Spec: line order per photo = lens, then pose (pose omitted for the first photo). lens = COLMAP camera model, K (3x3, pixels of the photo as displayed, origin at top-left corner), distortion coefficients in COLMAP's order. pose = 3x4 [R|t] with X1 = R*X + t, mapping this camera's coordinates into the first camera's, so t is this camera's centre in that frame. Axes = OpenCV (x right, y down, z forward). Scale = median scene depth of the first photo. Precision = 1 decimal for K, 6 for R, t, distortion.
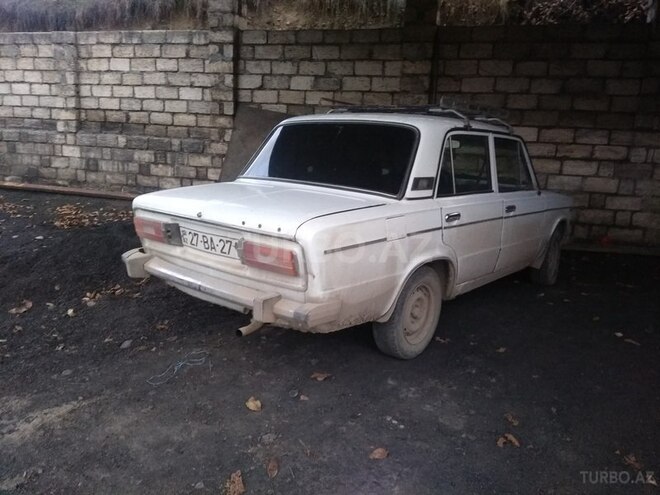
lens RADIAL K [[516.5, 0, 330.0], [0, 516.5, 247.5], [0, 0, 1]] dist [0.072165, -0.100544]
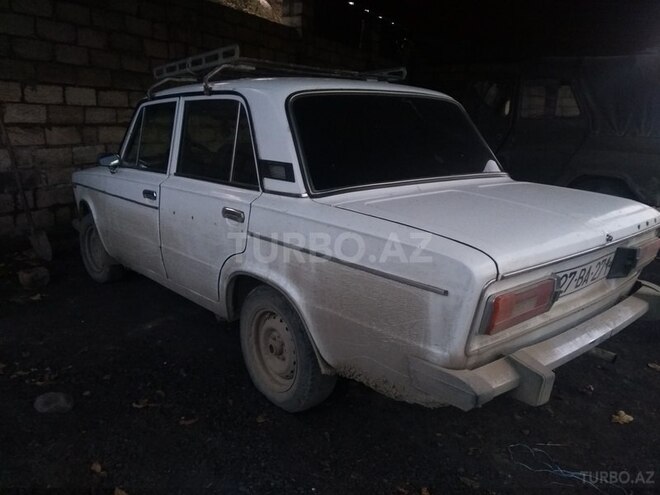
lens RADIAL K [[516.5, 0, 330.0], [0, 516.5, 247.5], [0, 0, 1]] dist [0.072165, -0.100544]
pose [[0.158511, -0.273343, 0.948766, -0.814491], [0.188813, 0.951573, 0.242607, -0.240754], [-0.969136, 0.140684, 0.202446, 1.007768]]
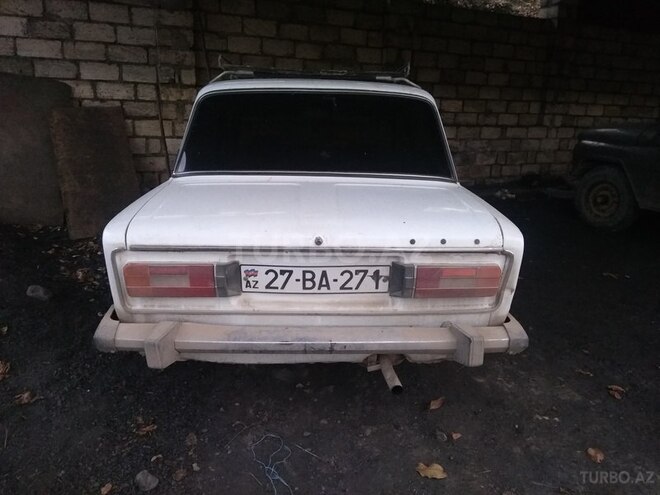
lens RADIAL K [[516.5, 0, 330.0], [0, 516.5, 247.5], [0, 0, 1]] dist [0.072165, -0.100544]
pose [[0.738996, -0.192751, 0.645548, -0.558012], [0.143878, 0.981246, 0.128279, -0.115284], [-0.658168, -0.001917, 0.752869, 0.417779]]
